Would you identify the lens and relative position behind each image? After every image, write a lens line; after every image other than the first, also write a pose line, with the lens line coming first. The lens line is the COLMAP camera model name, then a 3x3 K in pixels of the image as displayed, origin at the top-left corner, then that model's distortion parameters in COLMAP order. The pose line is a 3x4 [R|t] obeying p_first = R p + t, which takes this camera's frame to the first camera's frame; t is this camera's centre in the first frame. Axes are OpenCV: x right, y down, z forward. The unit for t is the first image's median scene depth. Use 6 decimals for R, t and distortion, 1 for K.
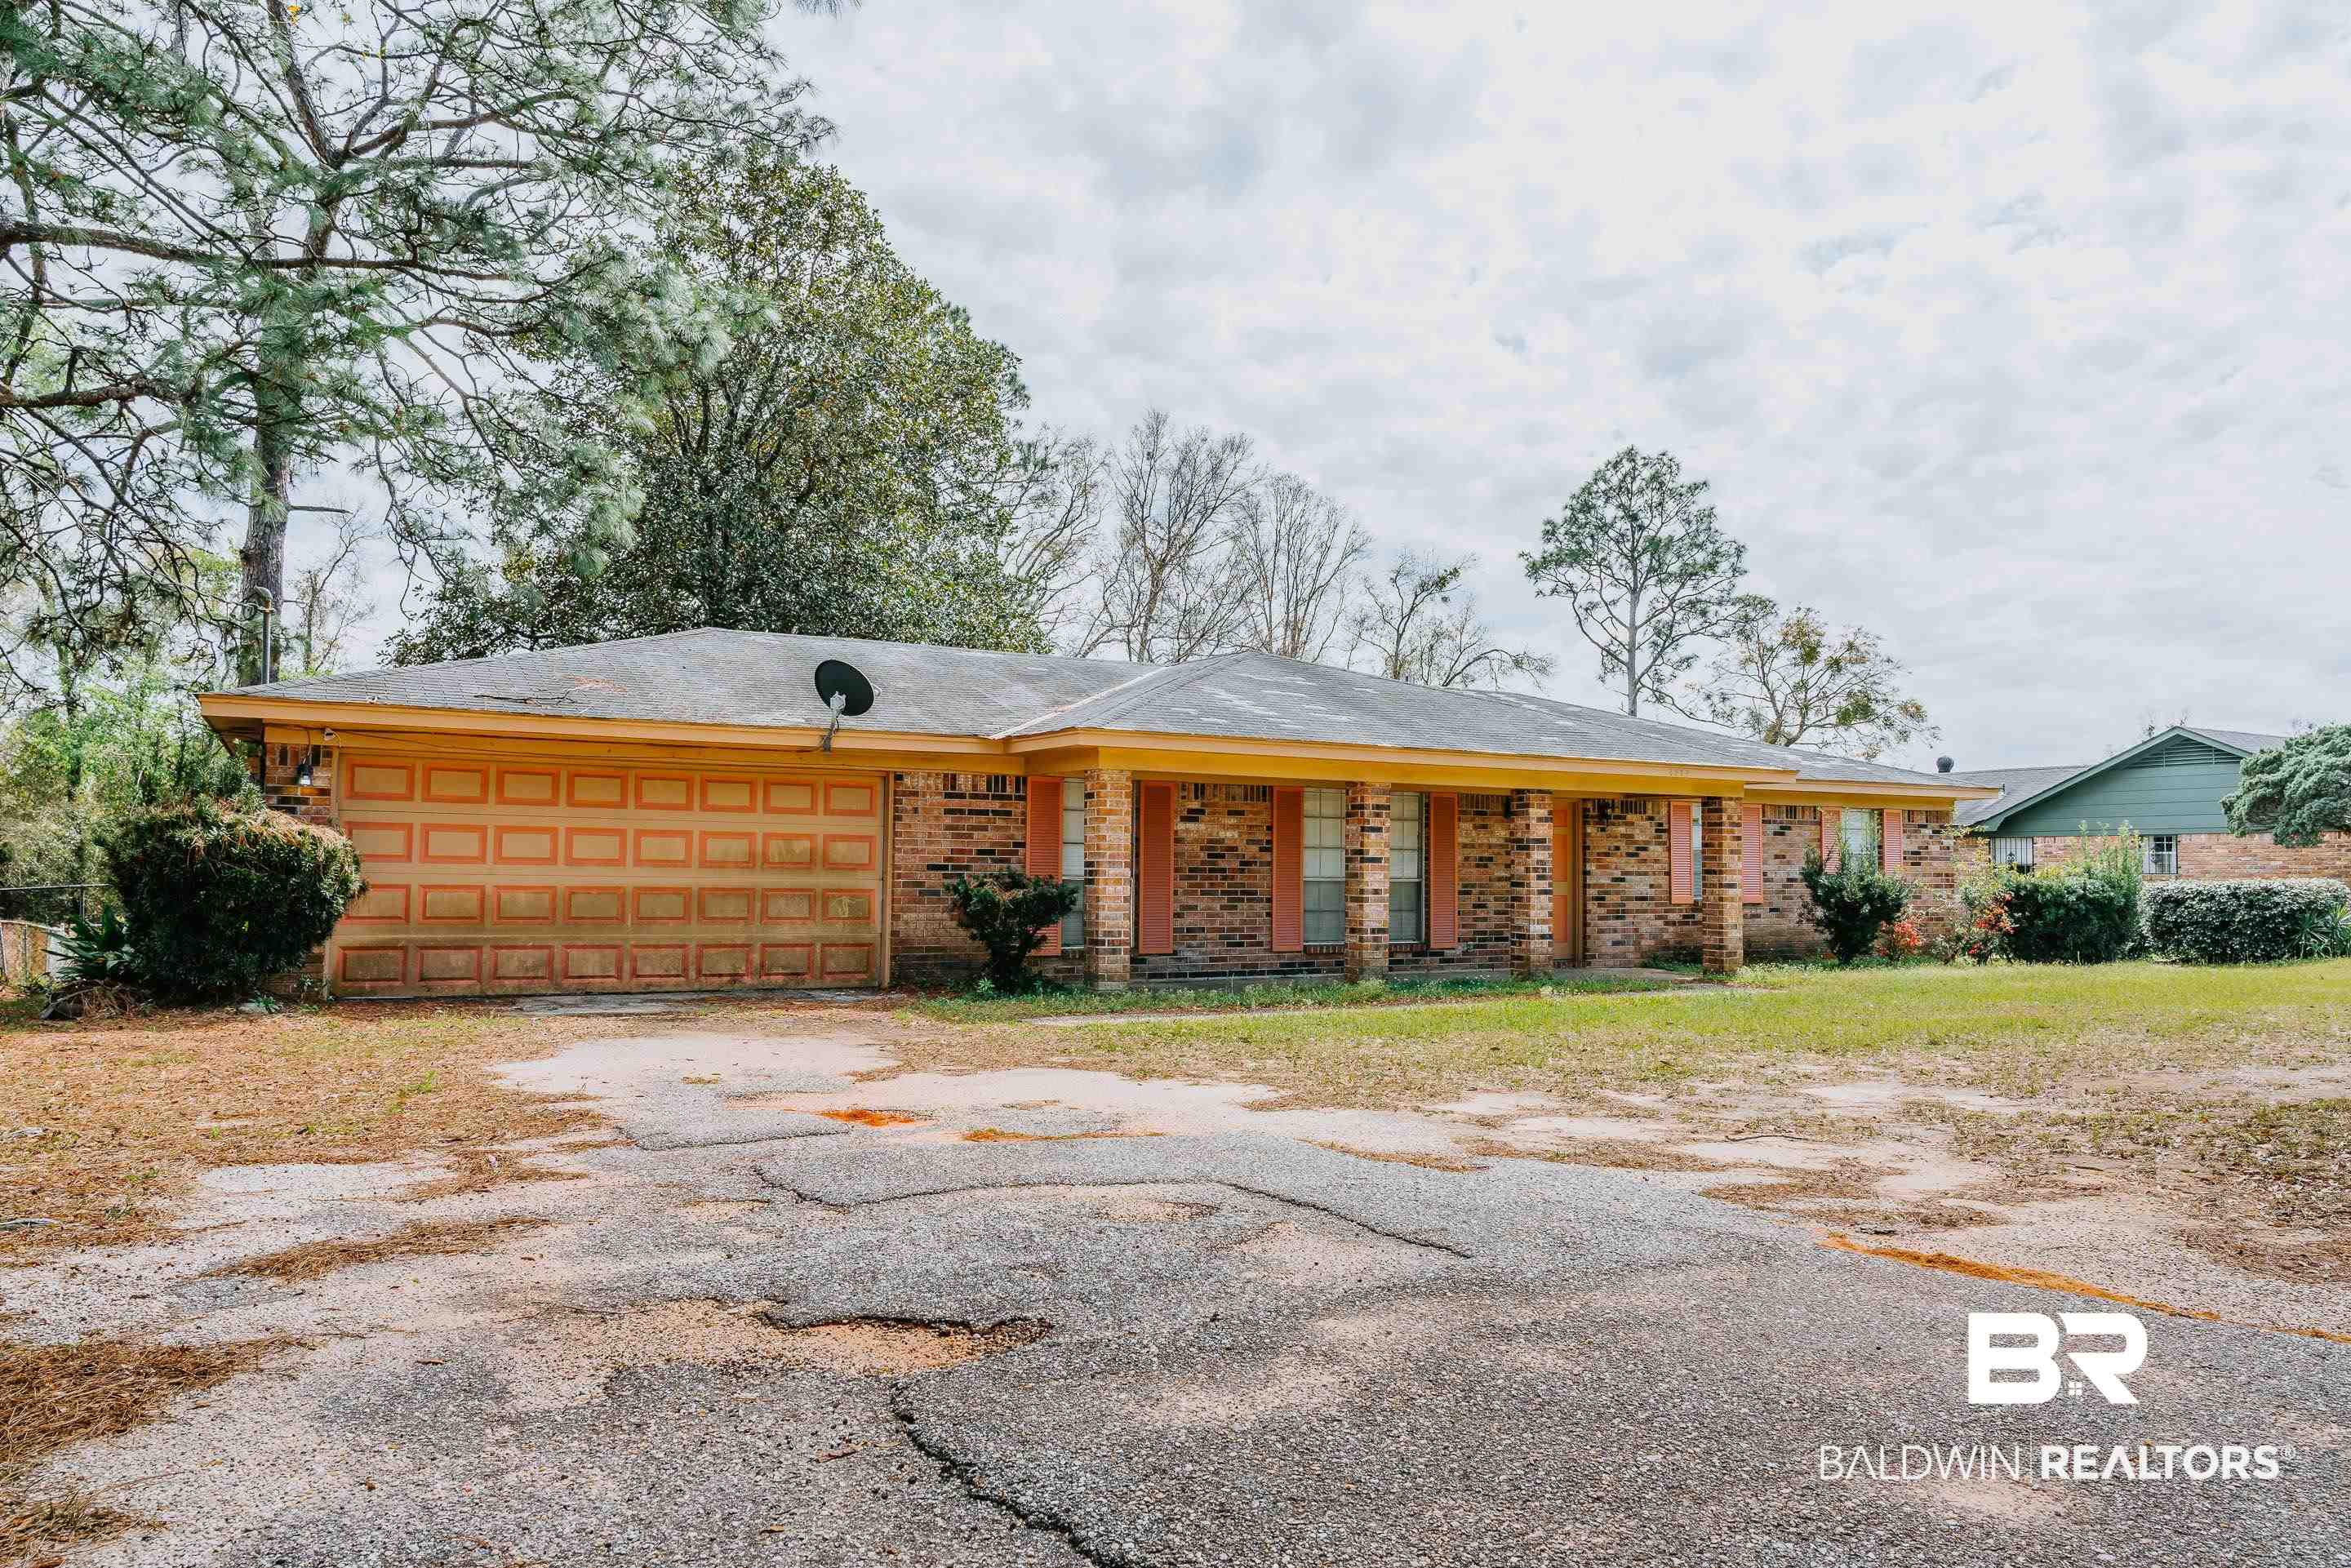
lens RADIAL K [[1572.6, 0, 1175.5], [0, 1572.6, 784.0], [0, 0, 1]] dist [-0.007102, 0.002096]
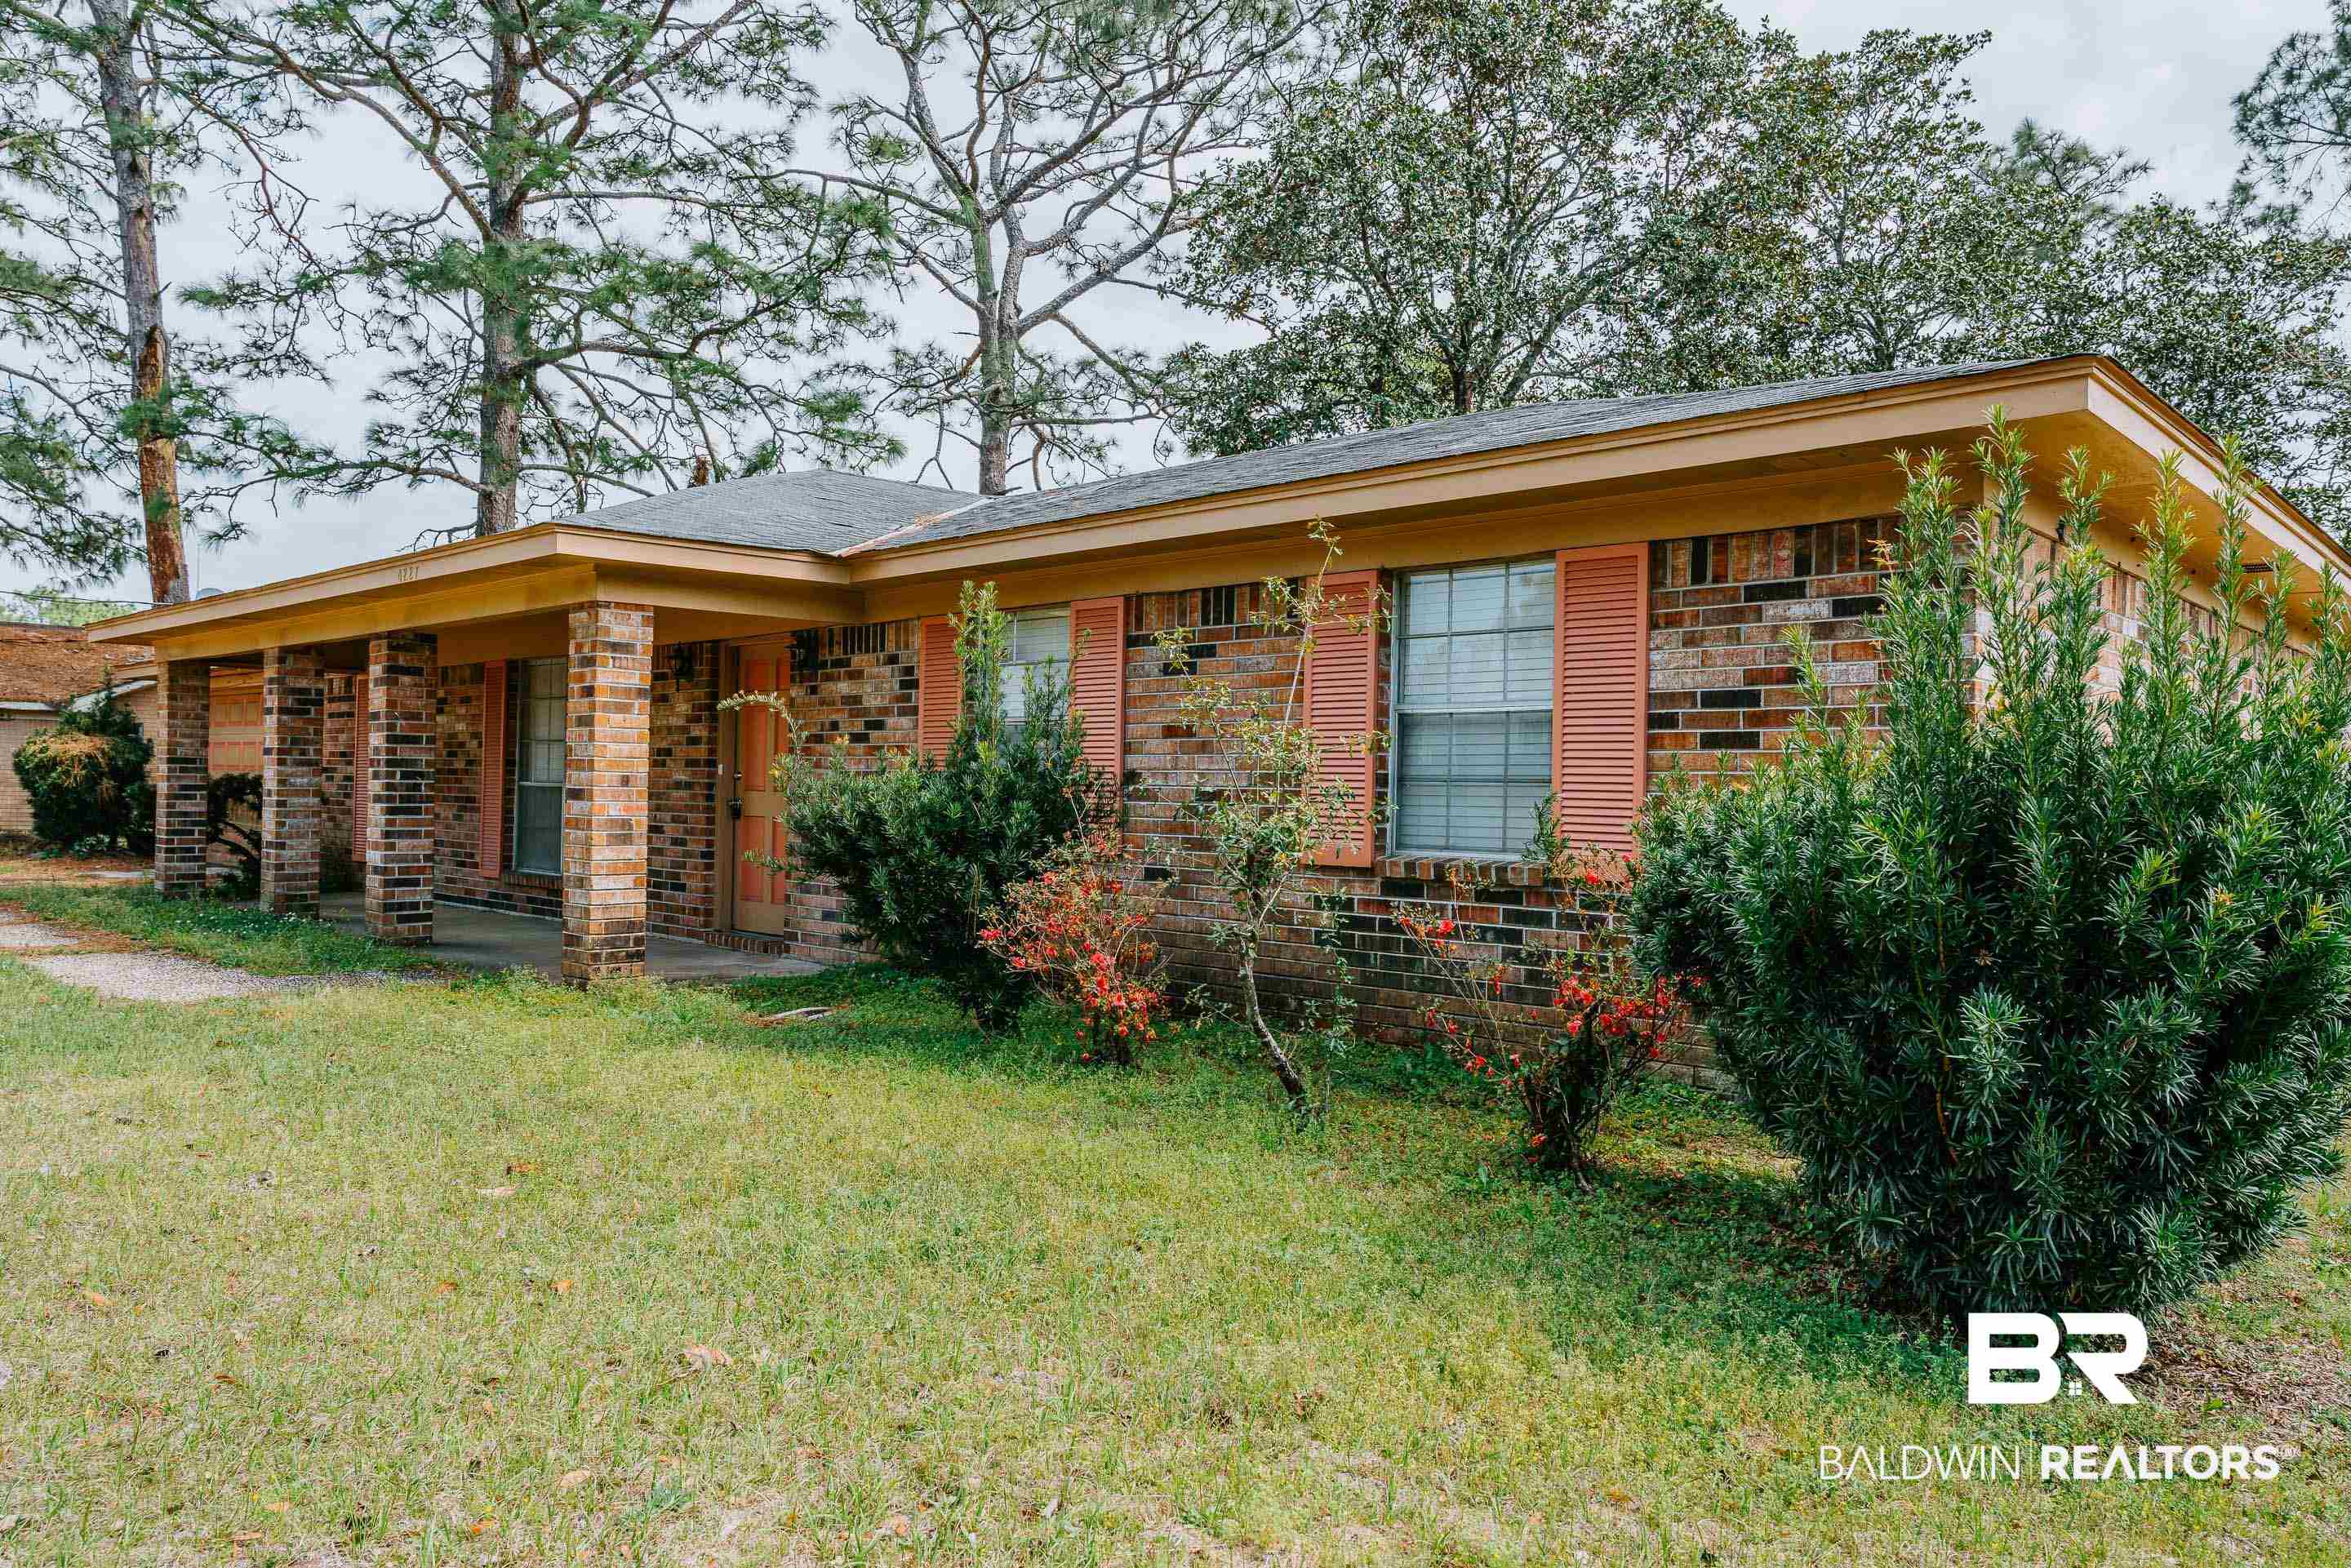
lens RADIAL K [[1572.6, 0, 1175.5], [0, 1572.6, 784.0], [0, 0, 1]] dist [-0.007102, 0.002096]
pose [[0.304427, -0.007601, -0.952505, 0.832855], [0.033909, 0.999421, 0.002862, 0.065166], [0.951932, -0.033170, 0.304508, 1.006362]]
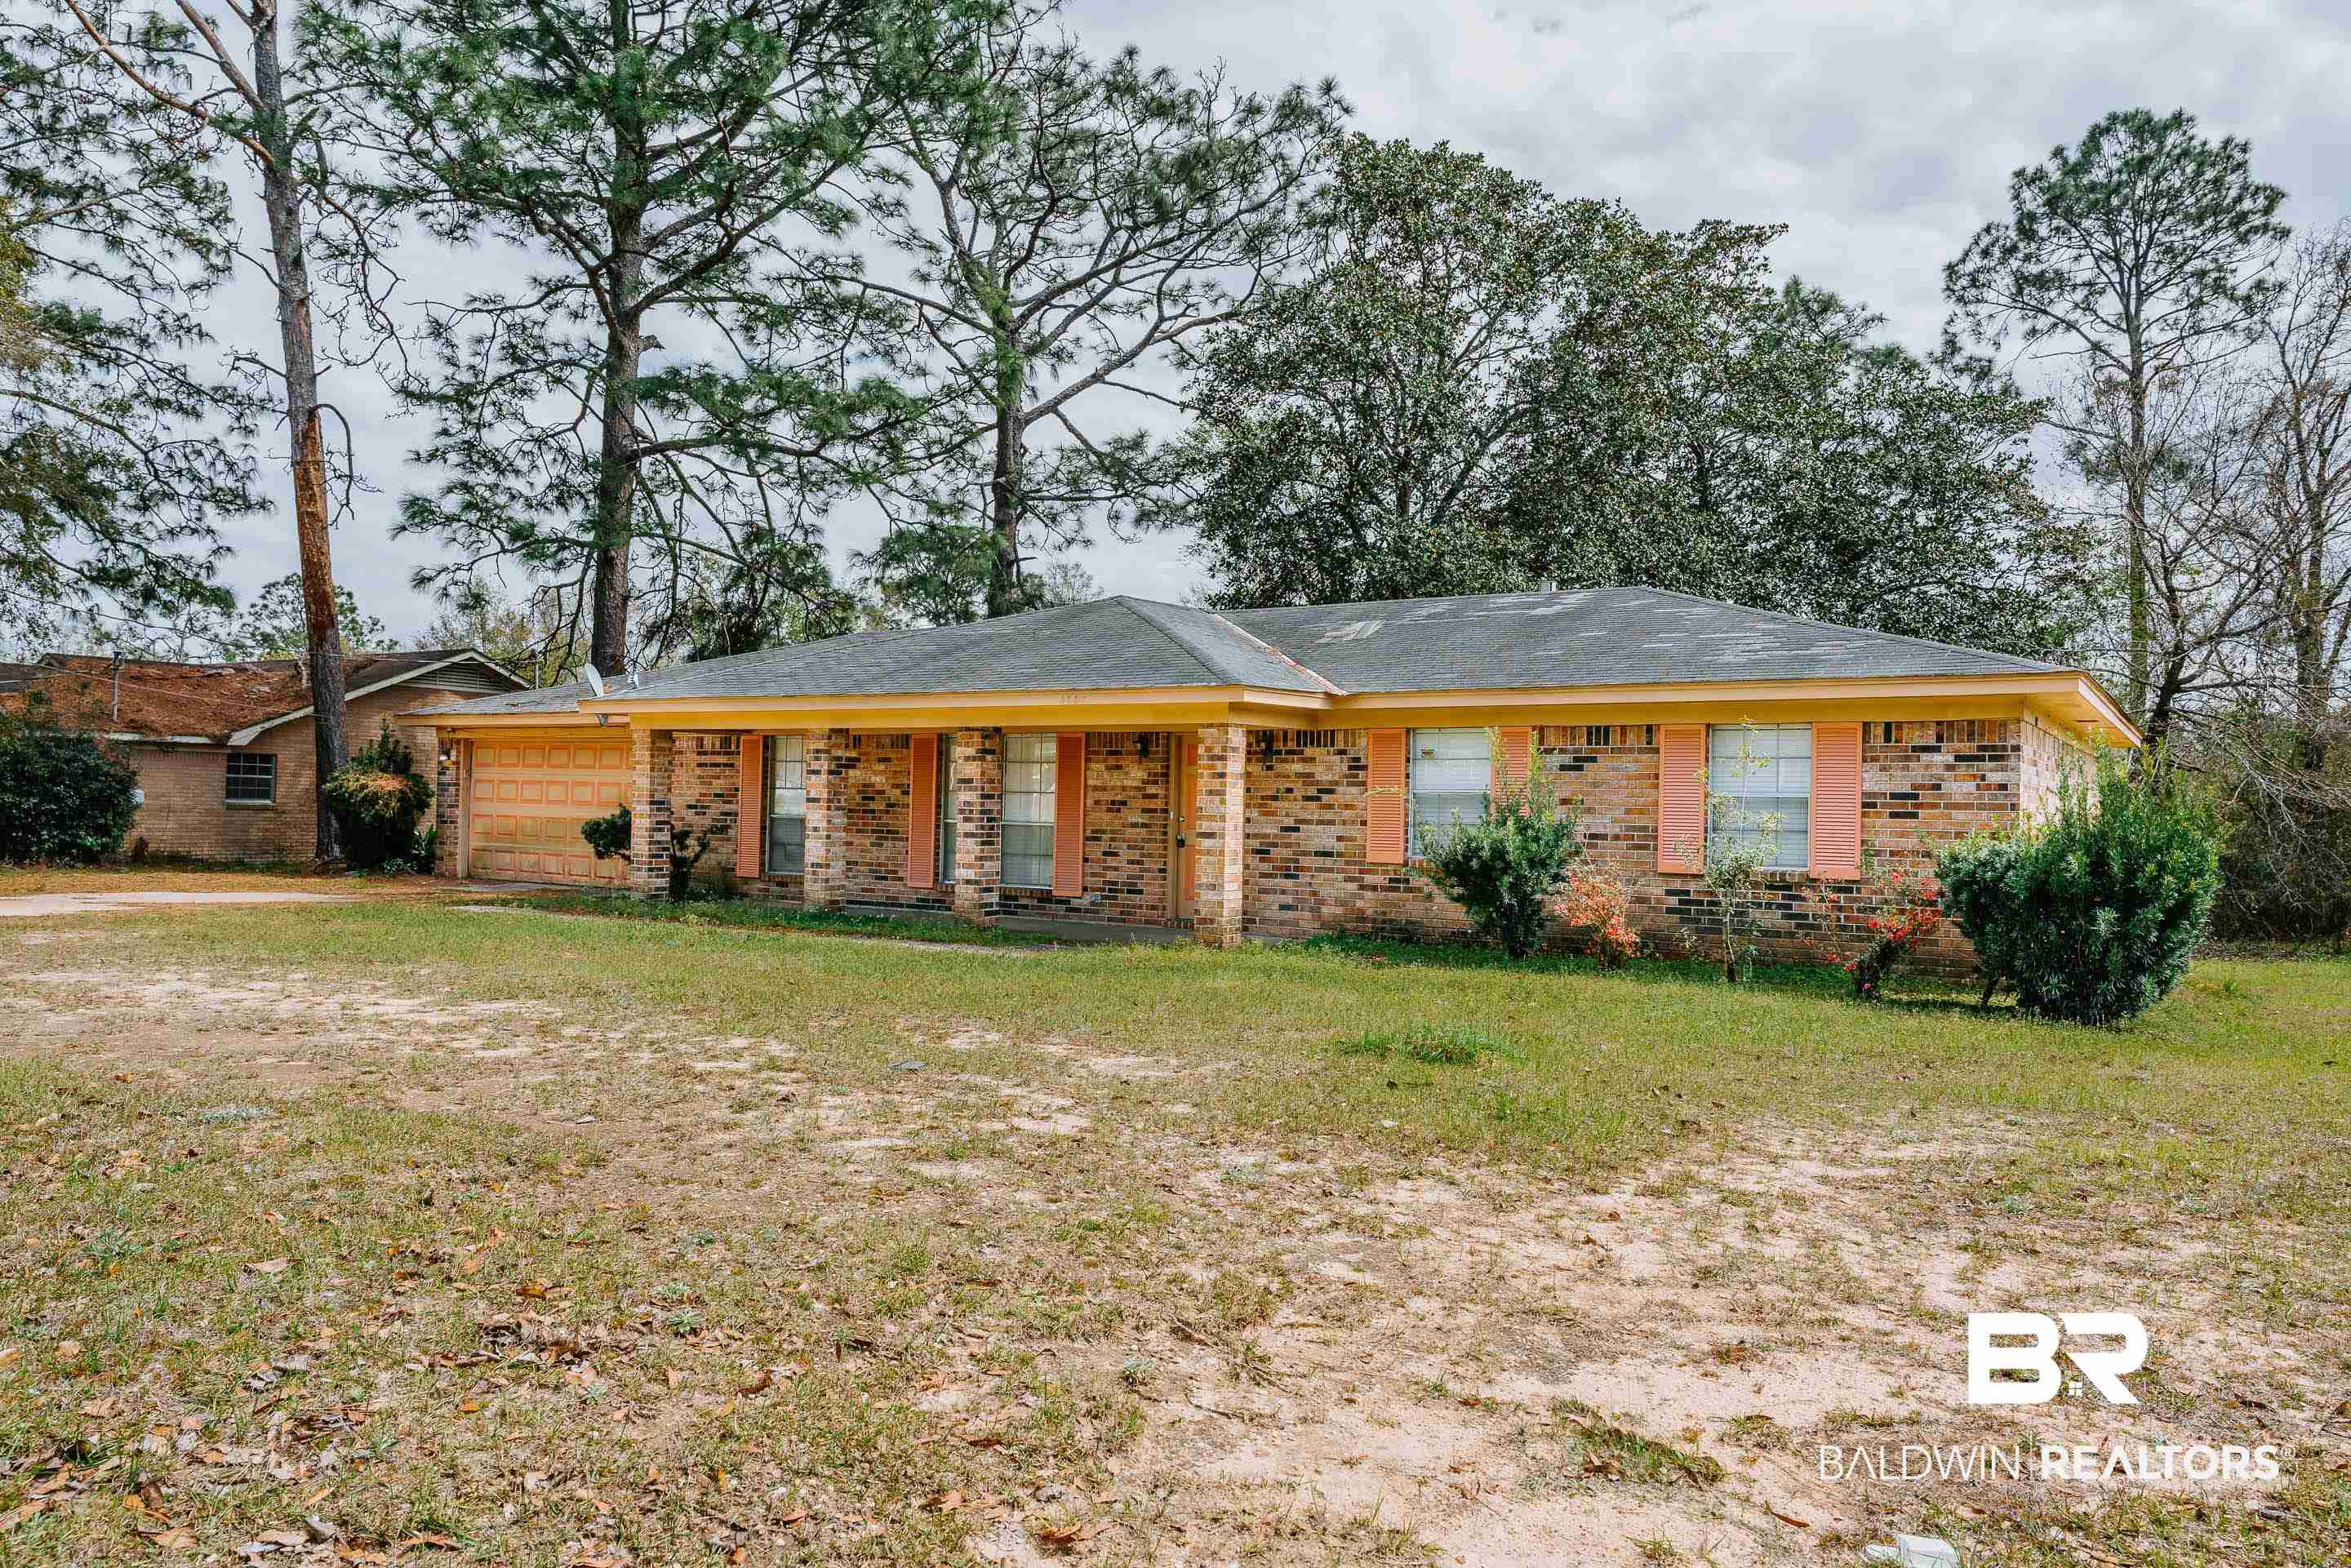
lens RADIAL K [[1612.2, 0, 1179.1], [0, 1612.2, 789.6], [0, 0, 1]] dist [-0.022723, 0.045023]
pose [[0.472029, -0.010310, -0.881523, 1.042378], [0.030624, 0.999520, 0.004709, 0.036846], [0.881051, -0.029219, 0.472118, 0.591662]]
